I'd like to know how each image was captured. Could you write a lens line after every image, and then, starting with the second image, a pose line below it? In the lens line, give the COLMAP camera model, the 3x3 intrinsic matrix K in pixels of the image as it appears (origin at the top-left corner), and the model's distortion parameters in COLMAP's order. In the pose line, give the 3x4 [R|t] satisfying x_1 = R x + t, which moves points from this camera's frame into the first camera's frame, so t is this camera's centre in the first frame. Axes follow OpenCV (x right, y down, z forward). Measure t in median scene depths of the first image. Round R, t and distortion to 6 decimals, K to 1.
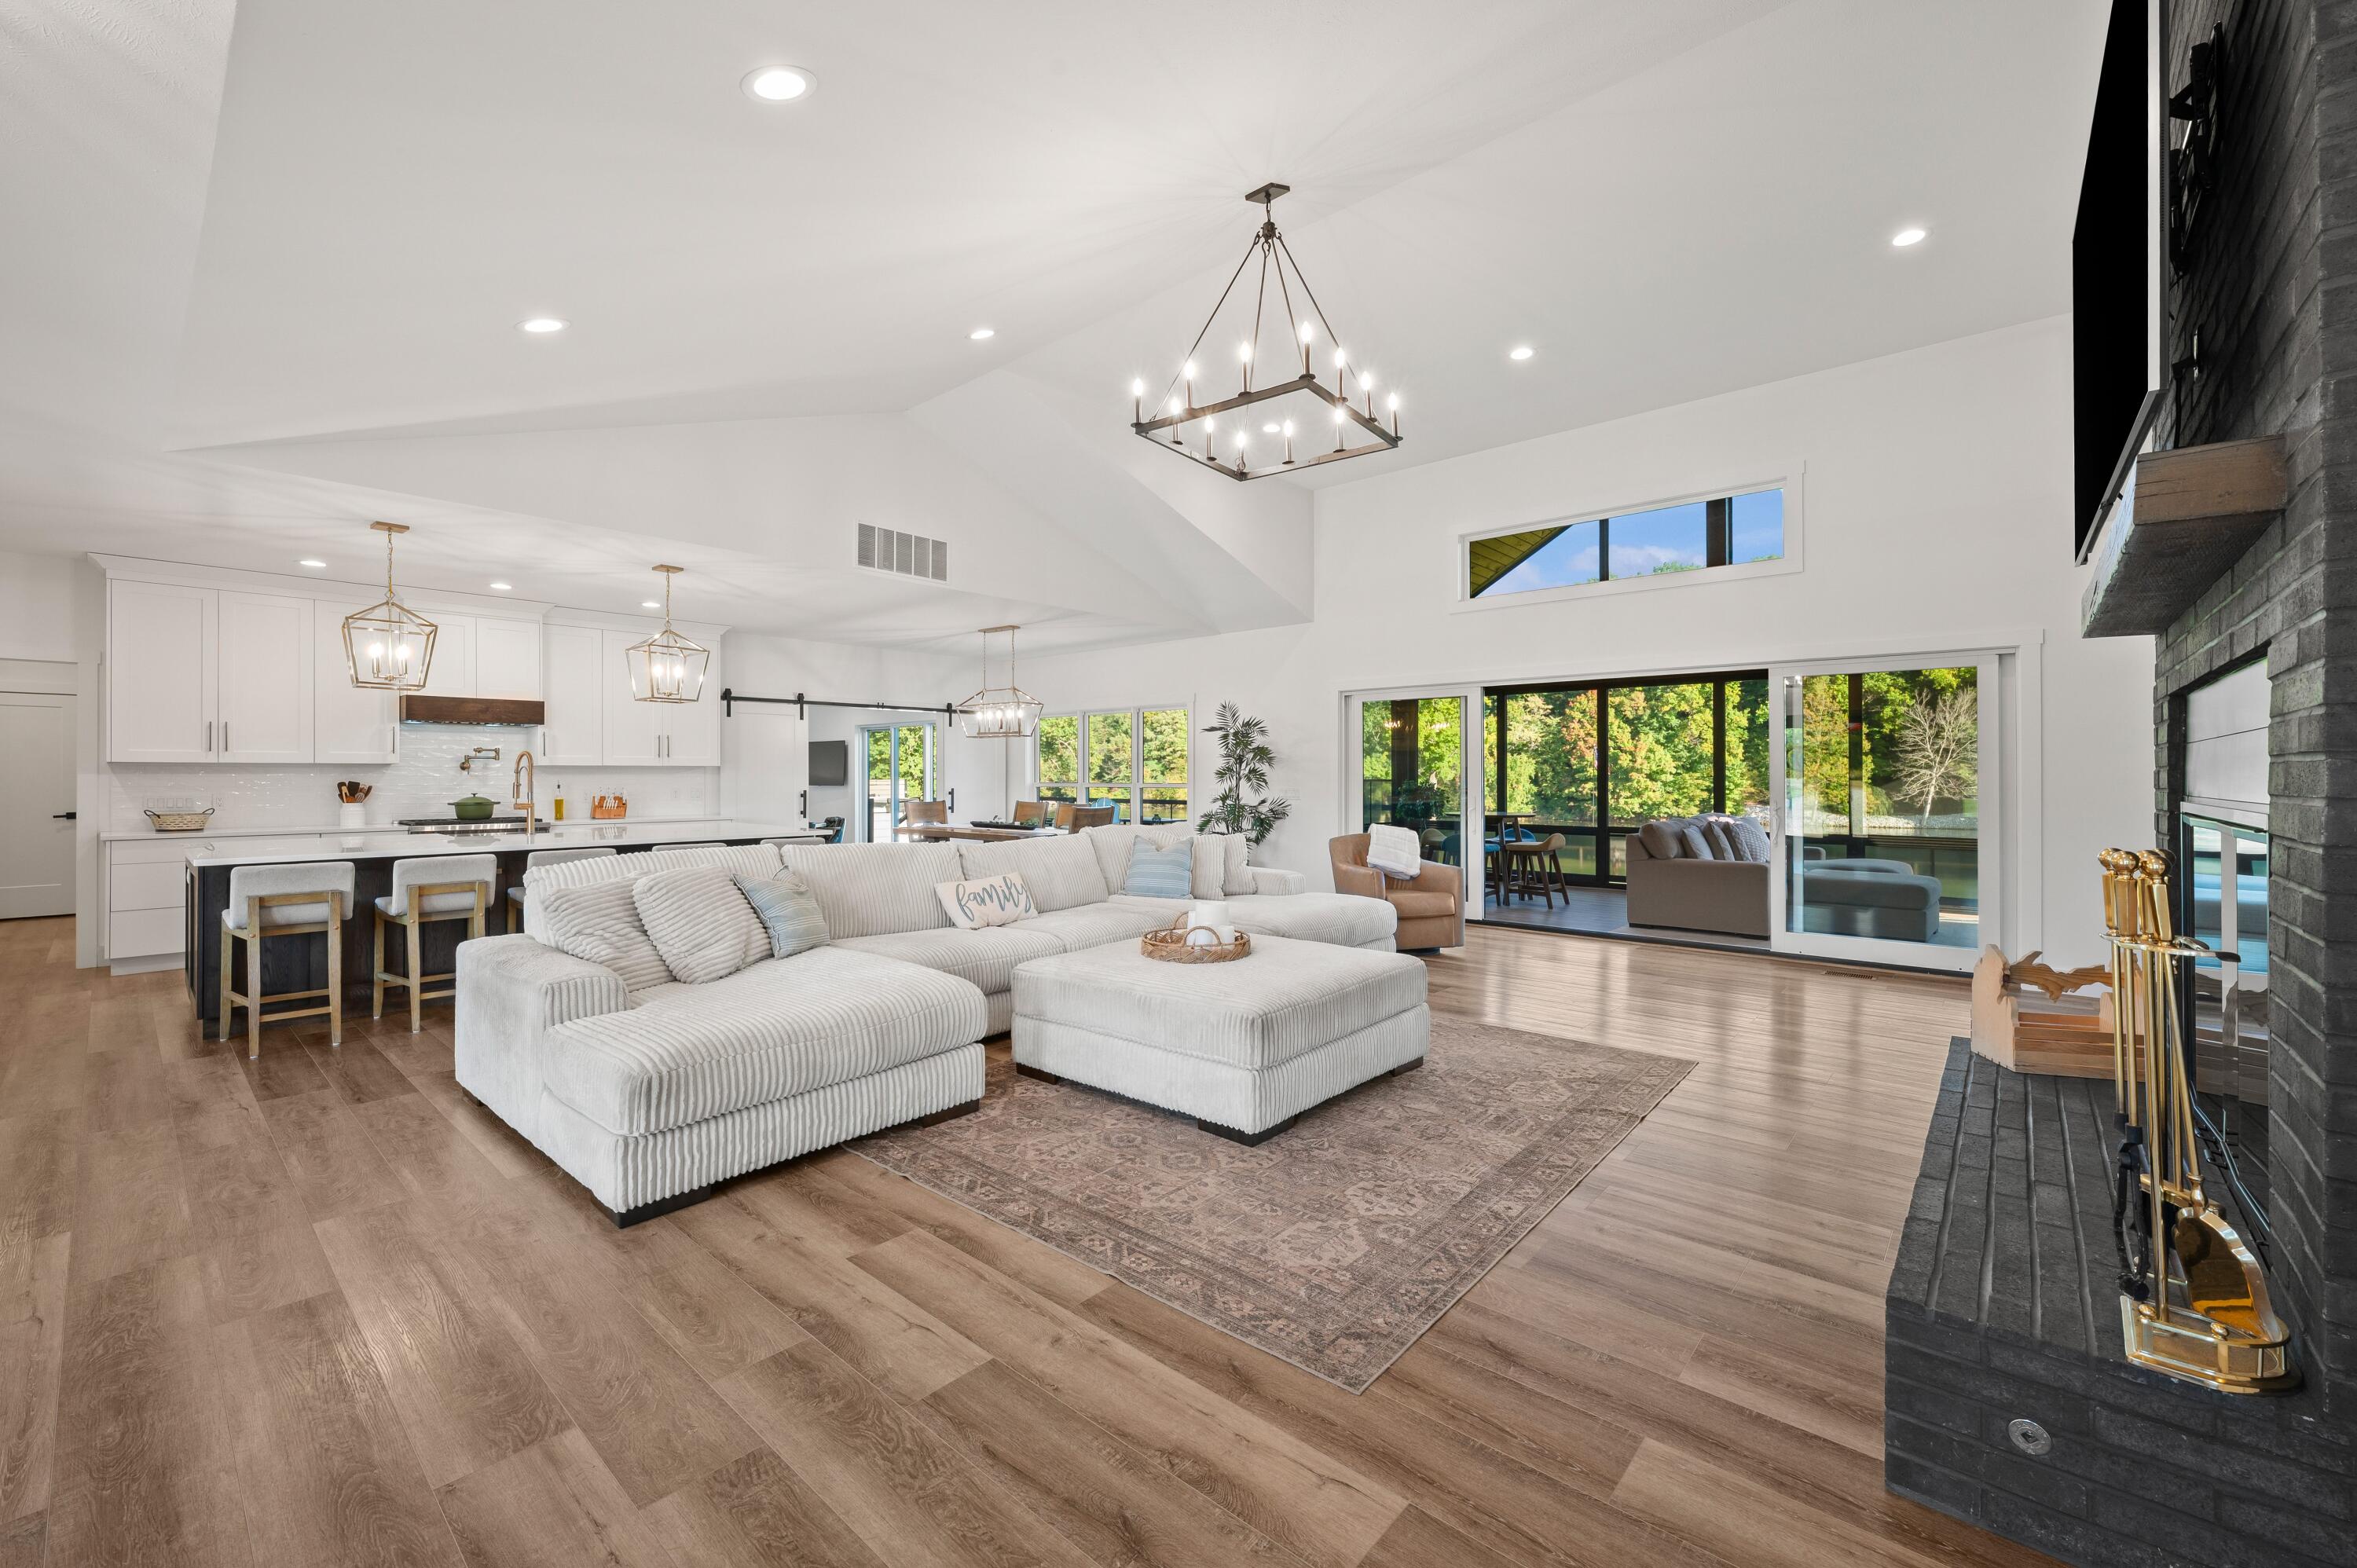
lens RADIAL K [[944.6, 0, 1177.8], [0, 944.6, 777.1], [0, 0, 1]] dist [-0.000273, 0.000019]
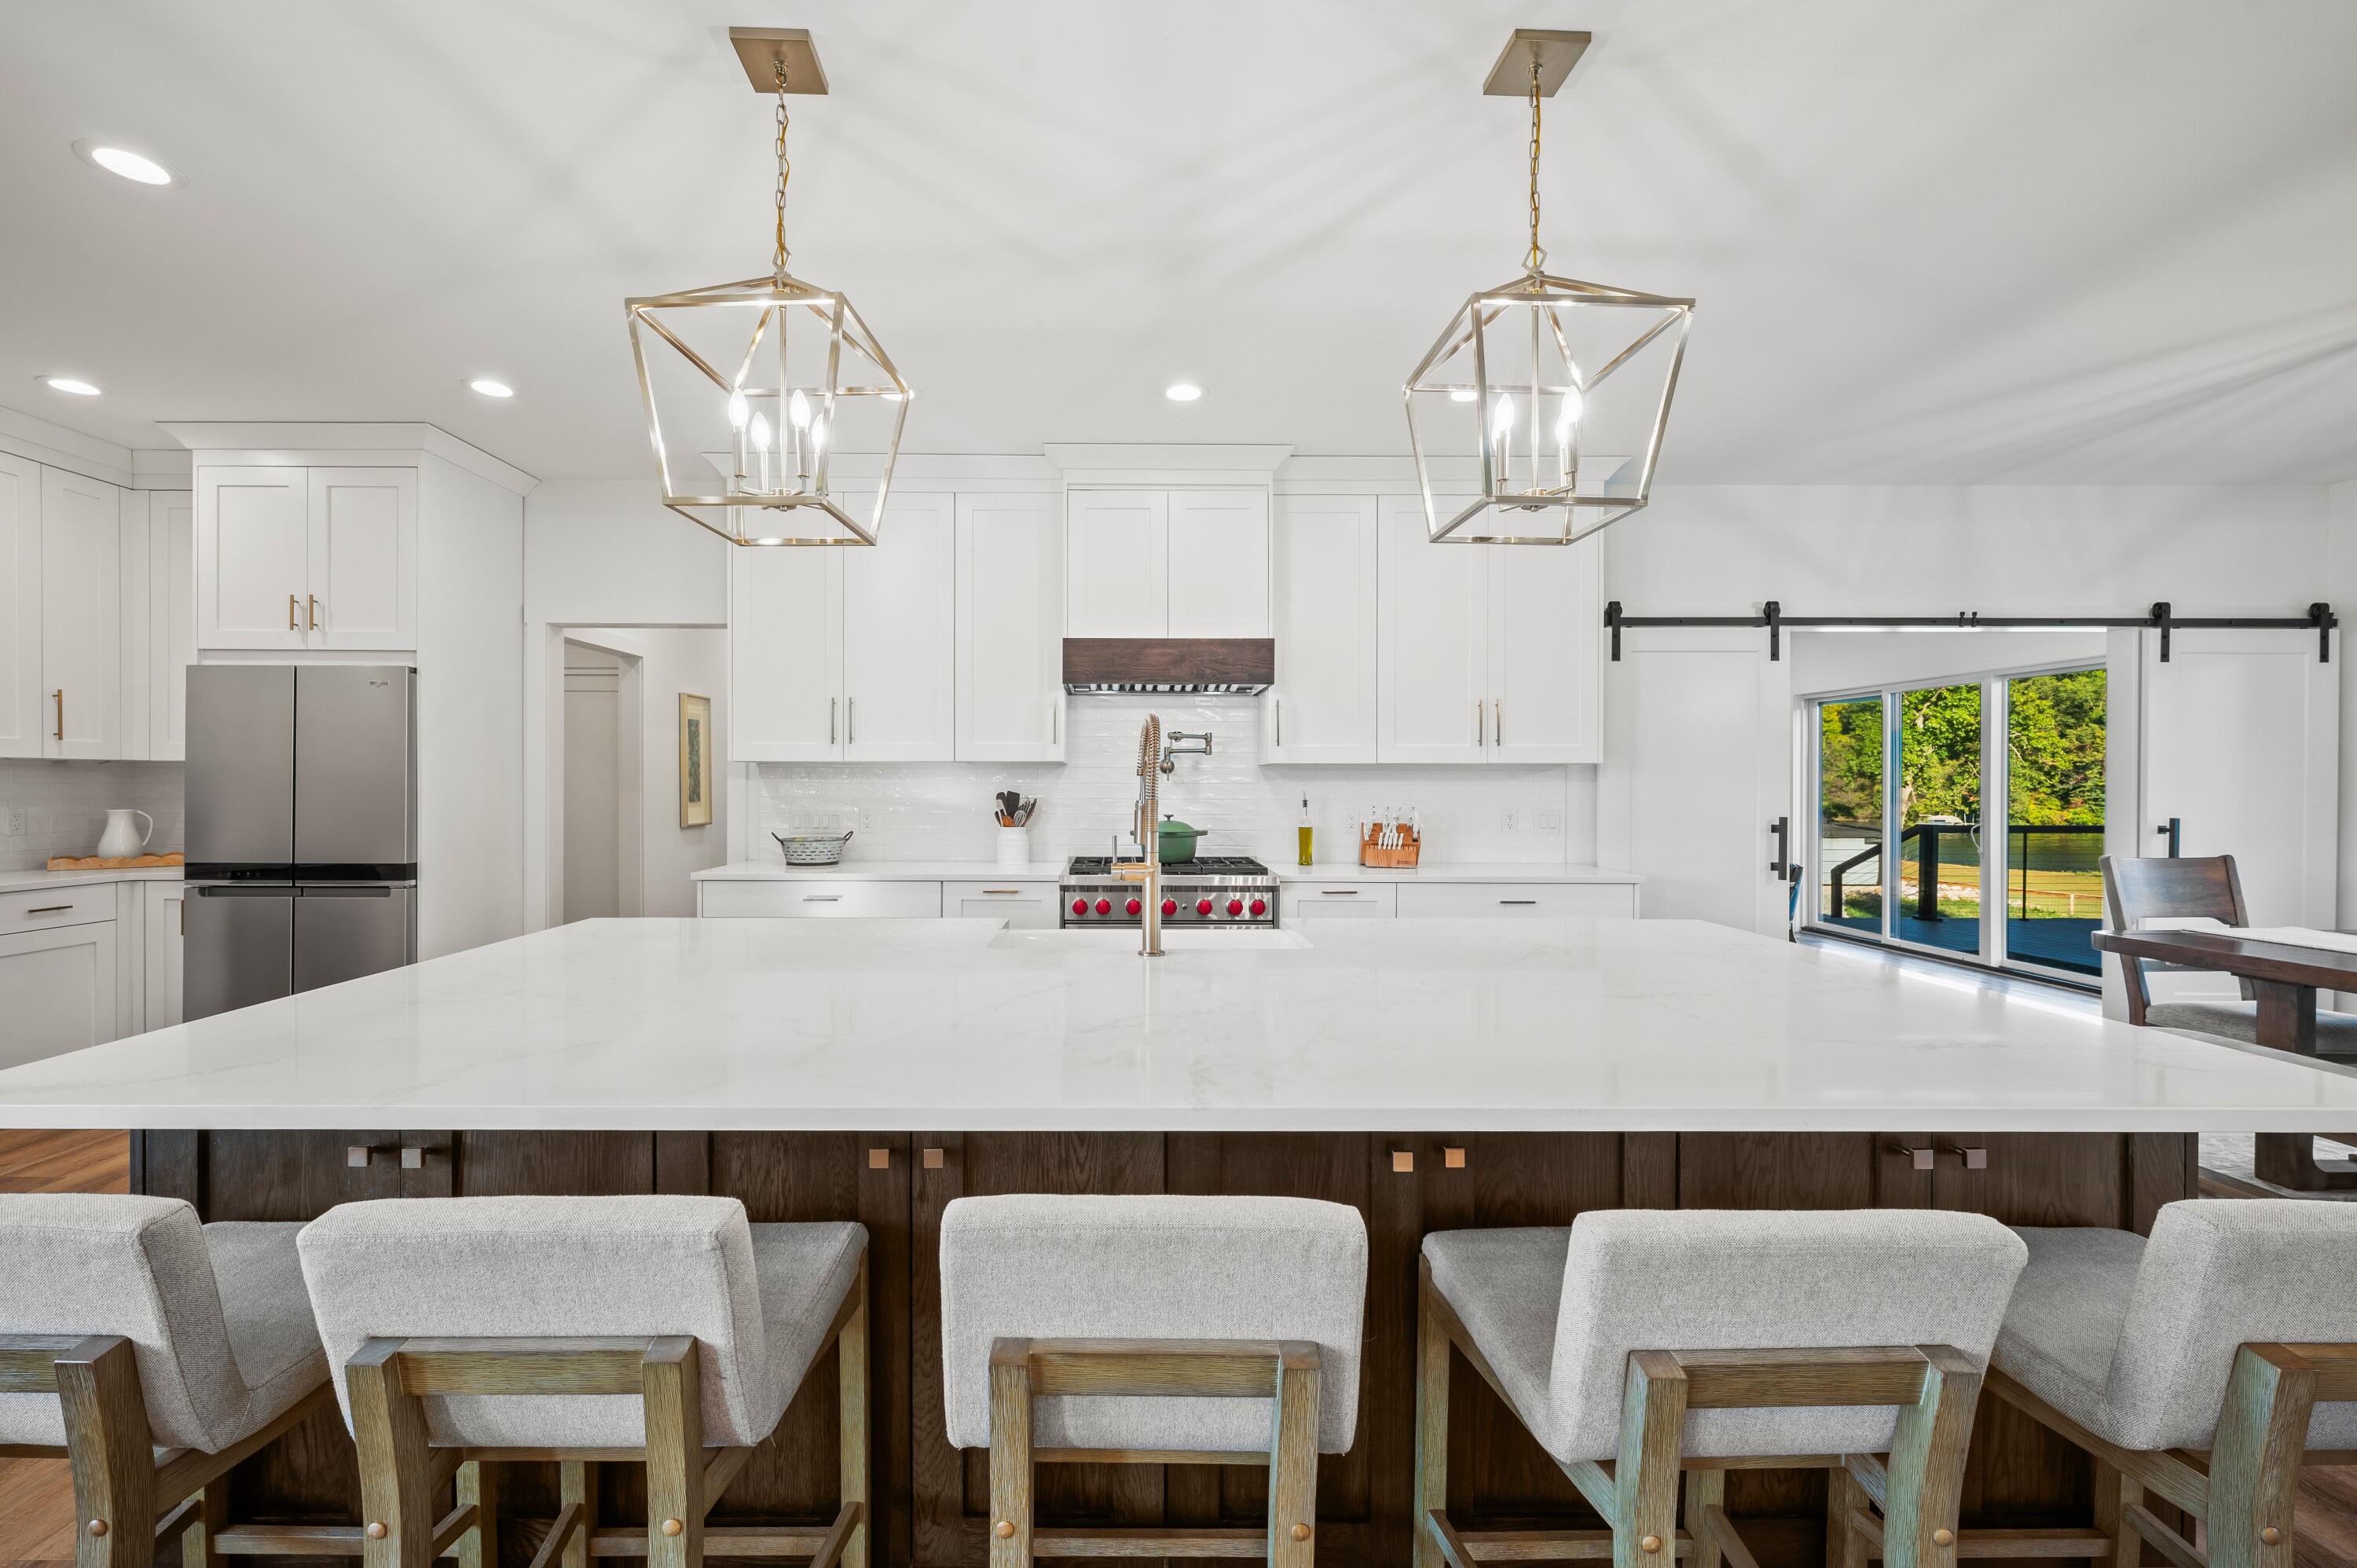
lens RADIAL K [[944.6, 0, 1129.8], [0, 944.6, 789.0], [0, 0, 1]] dist [-0.000273, 0.000019]
pose [[0.666057, 0.008157, -0.745857, -0.378403], [-0.004461, 0.999966, 0.006952, -0.001666], [0.745888, -0.001303, 0.666070, 0.668387]]
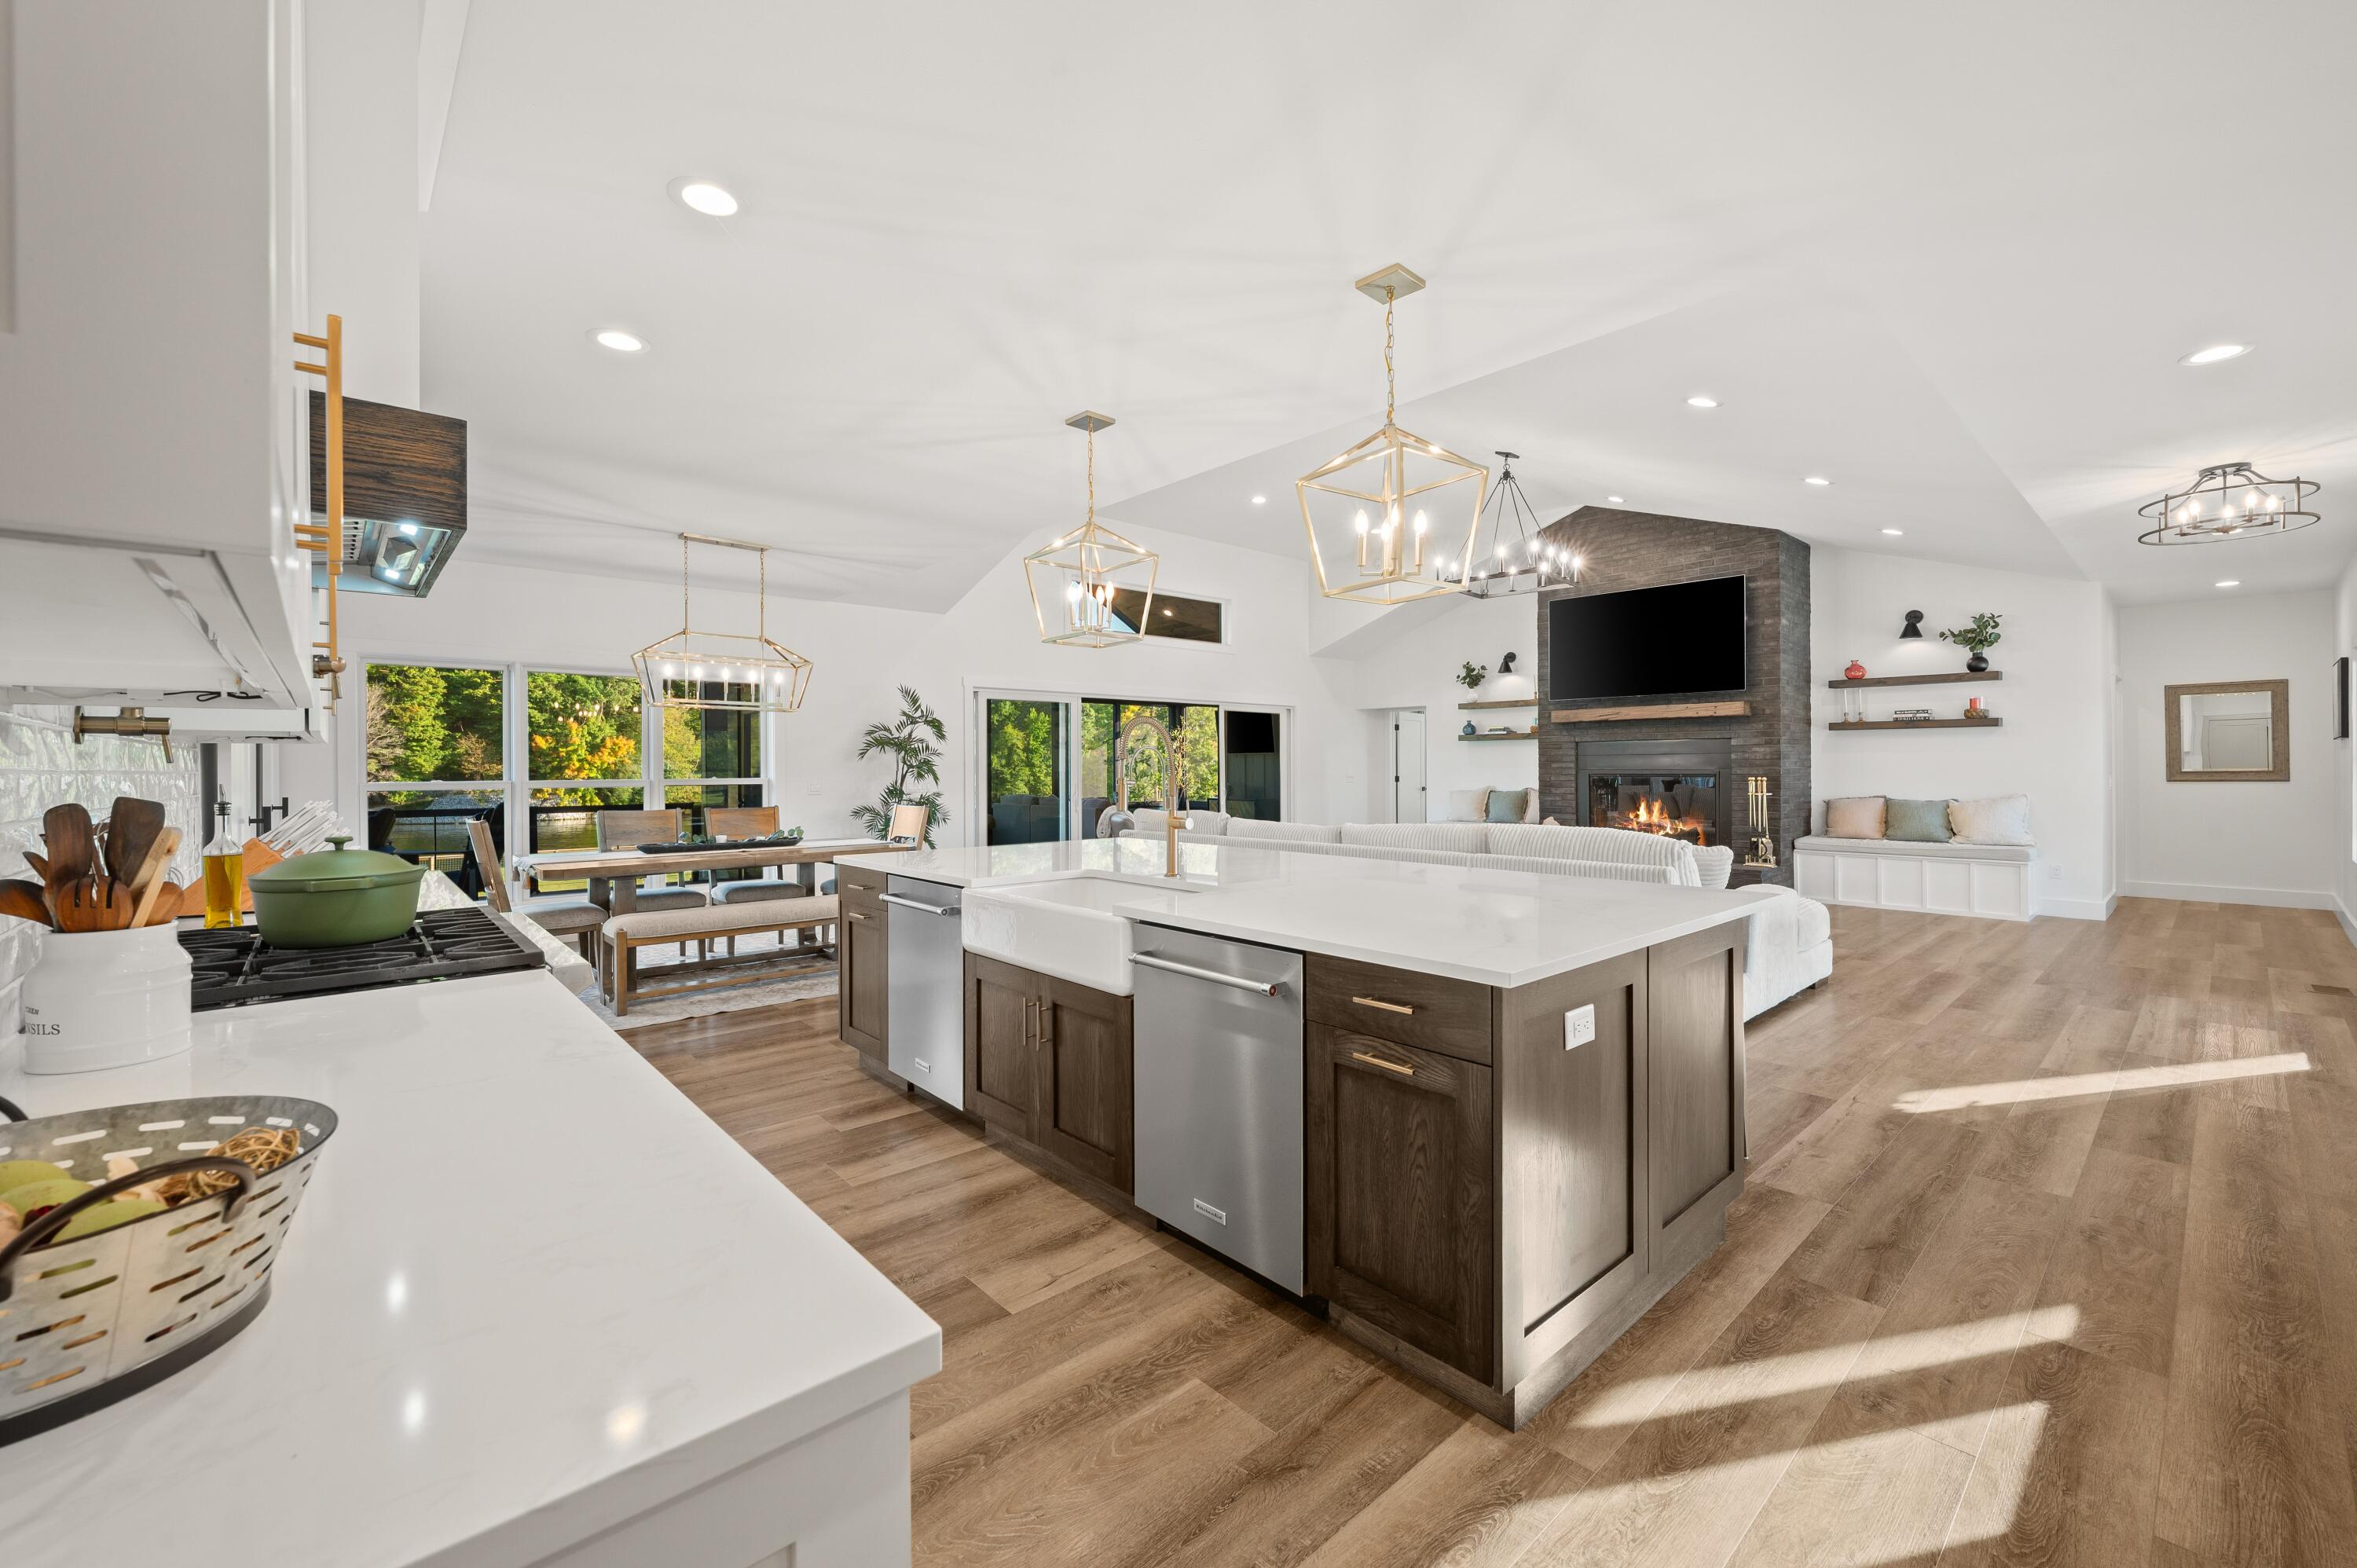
lens RADIAL K [[944.6, 0, 1177.0], [0, 944.6, 767.2], [0, 0, 1]] dist [-0.000273, 0.000019]
pose [[0.117130, -0.001412, 0.993116, -1.047487], [0.007279, 0.999973, 0.000563, -0.000018], [-0.993090, 0.007163, 0.117137, 0.812514]]
